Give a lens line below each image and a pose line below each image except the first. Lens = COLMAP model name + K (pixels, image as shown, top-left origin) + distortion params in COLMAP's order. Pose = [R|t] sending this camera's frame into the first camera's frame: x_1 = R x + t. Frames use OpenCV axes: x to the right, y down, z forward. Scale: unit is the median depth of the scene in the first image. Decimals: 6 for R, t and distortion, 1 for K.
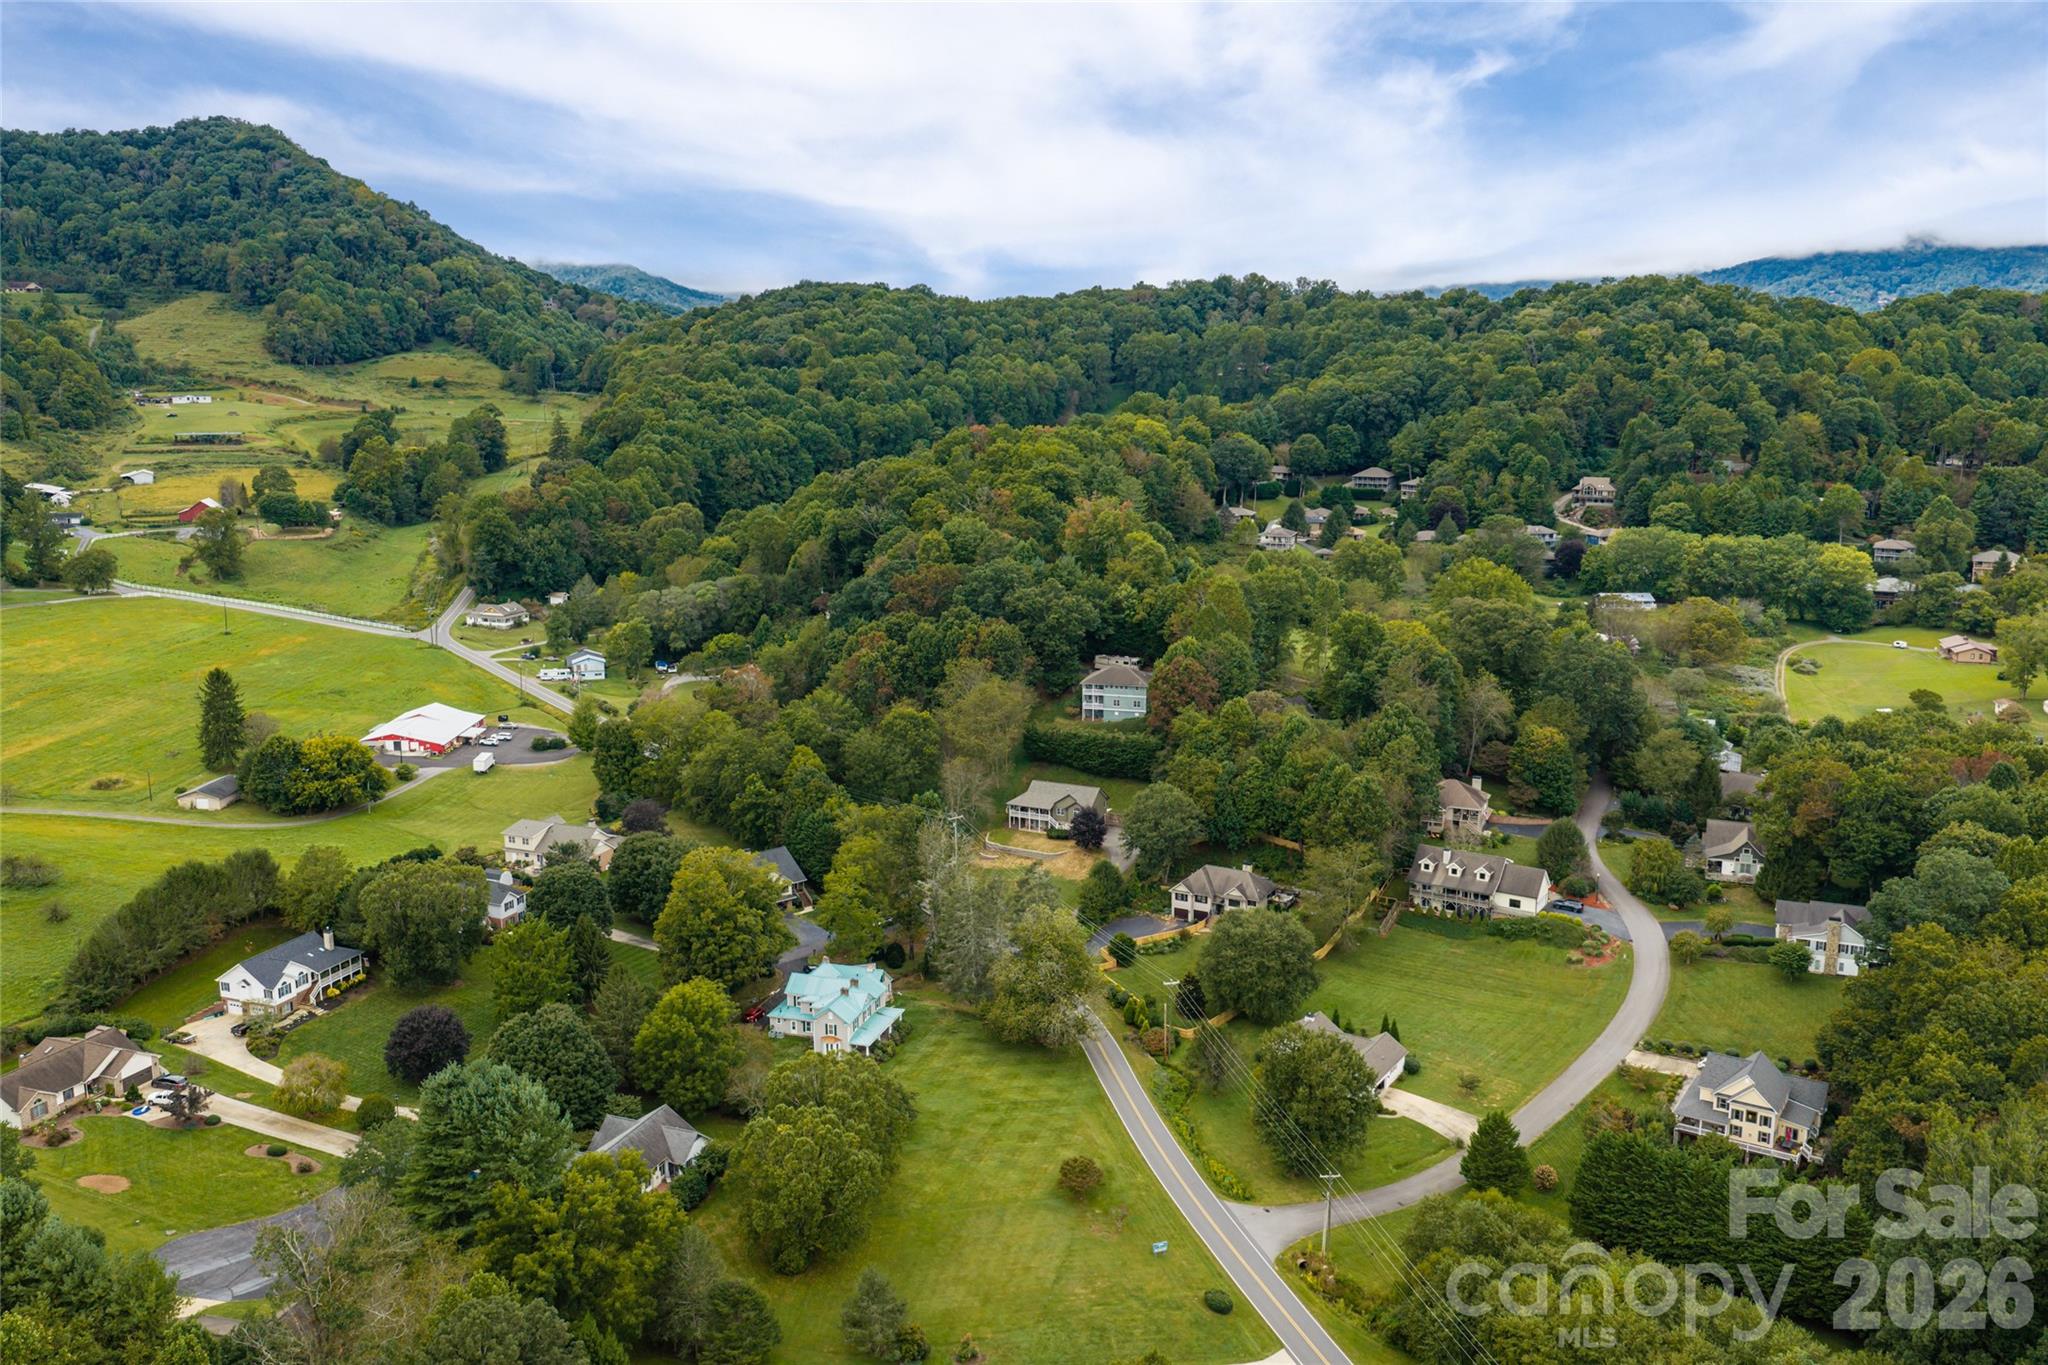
lens RADIAL K [[1627.9, 0, 1025.6], [0, 1627.9, 682.1], [0, 0, 1]] dist [-0.002335, 0.002461]
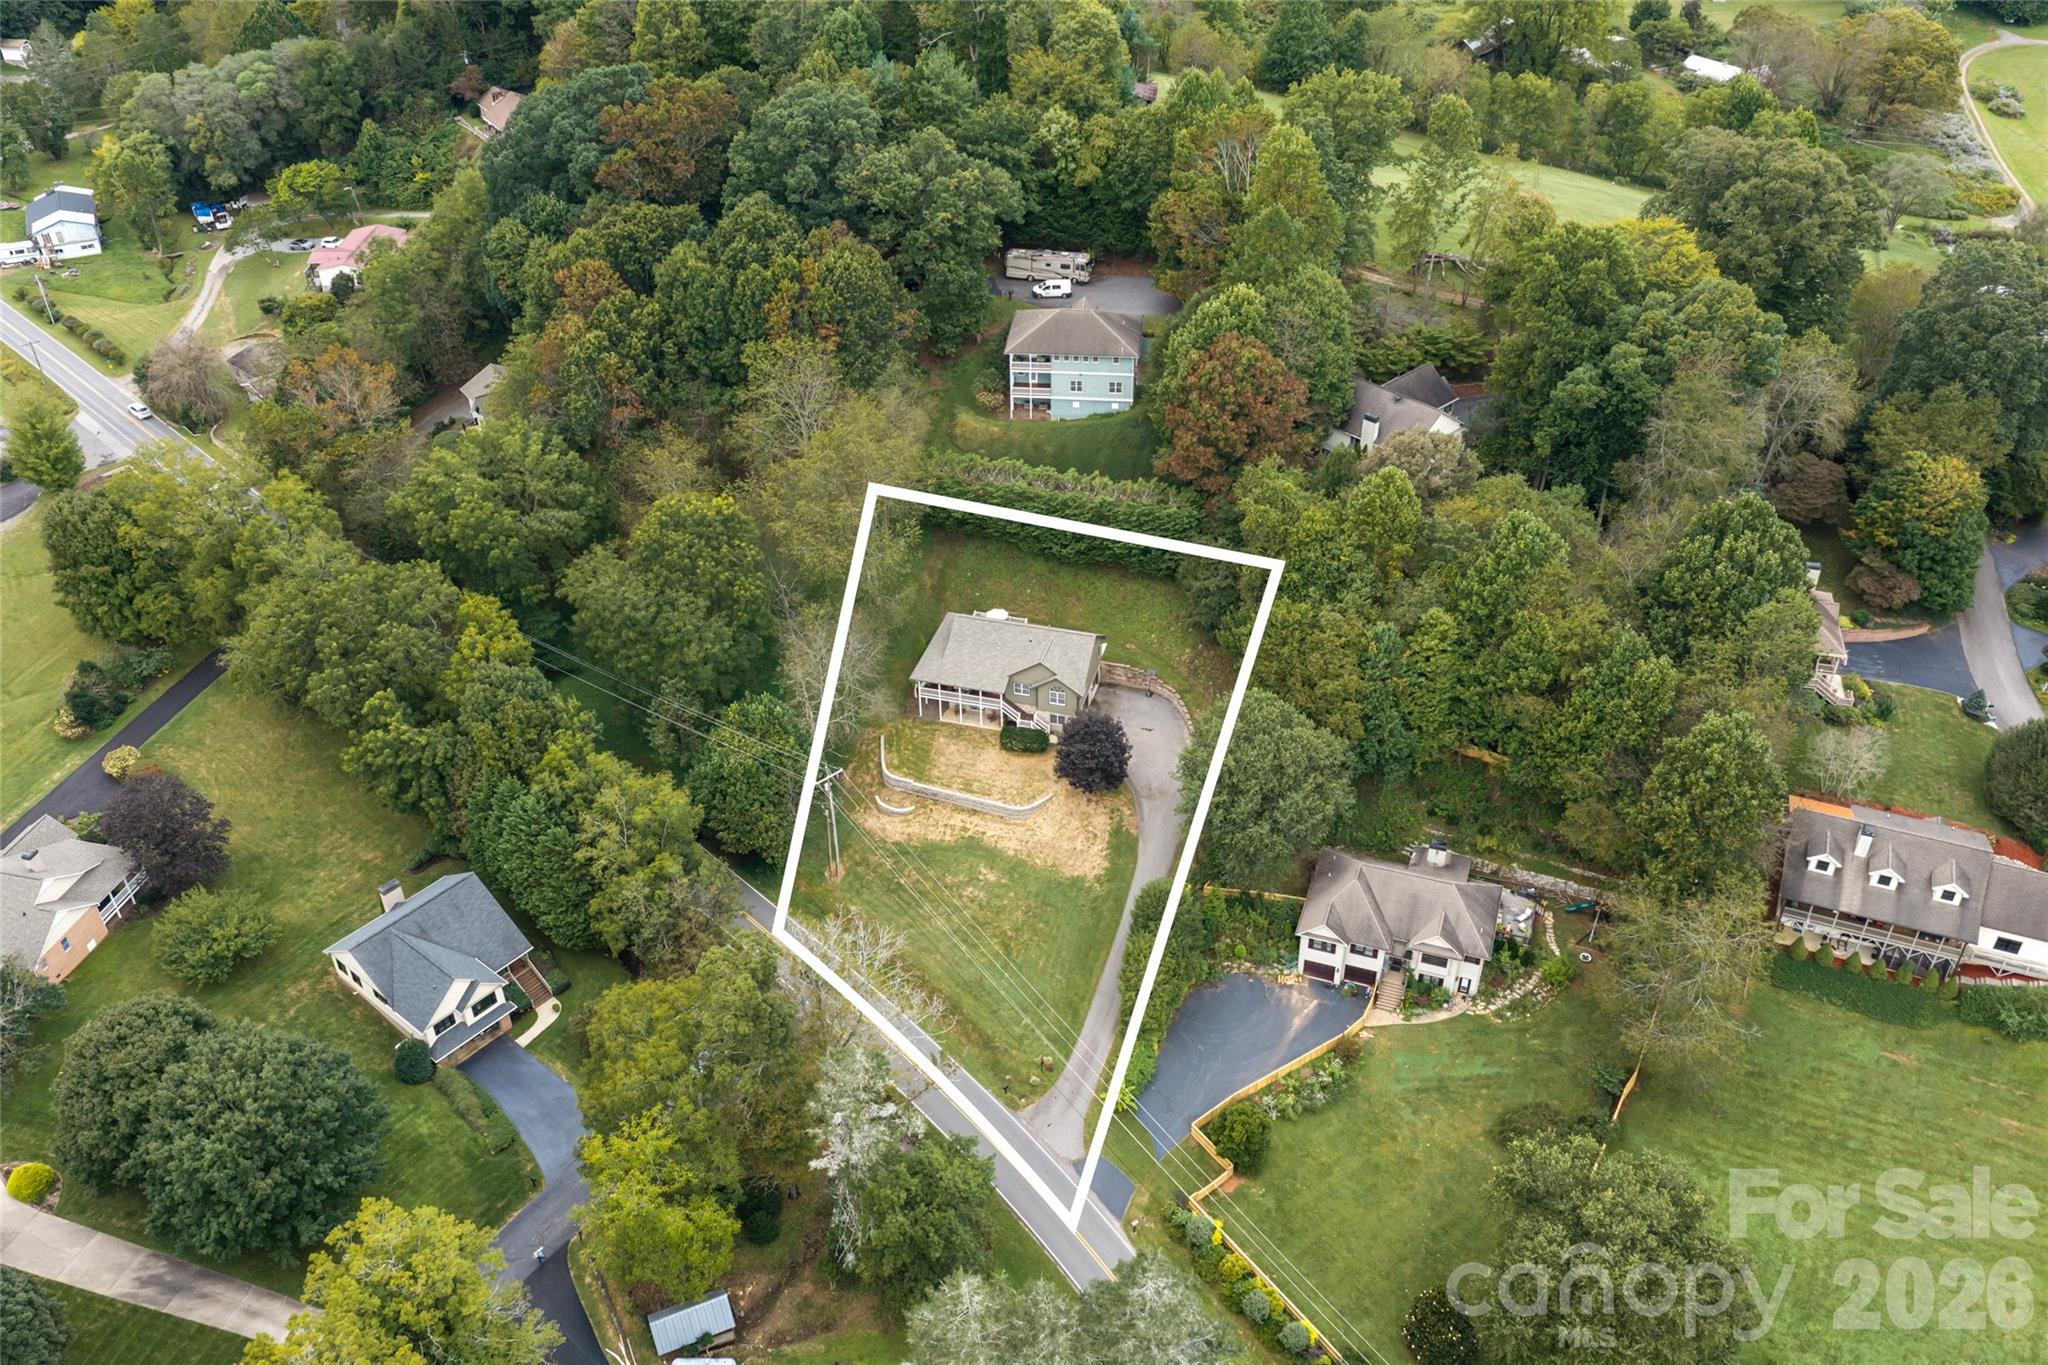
lens RADIAL K [[1680.0, 0, 1021.2], [0, 1680.0, 683.3], [0, 0, 1]] dist [-0.004528, 0.000220]
pose [[0.986604, -0.101494, 0.127715, -0.040742], [0.041079, 0.912234, 0.407604, -0.121641], [-0.157875, -0.396897, 0.904184, 0.476341]]
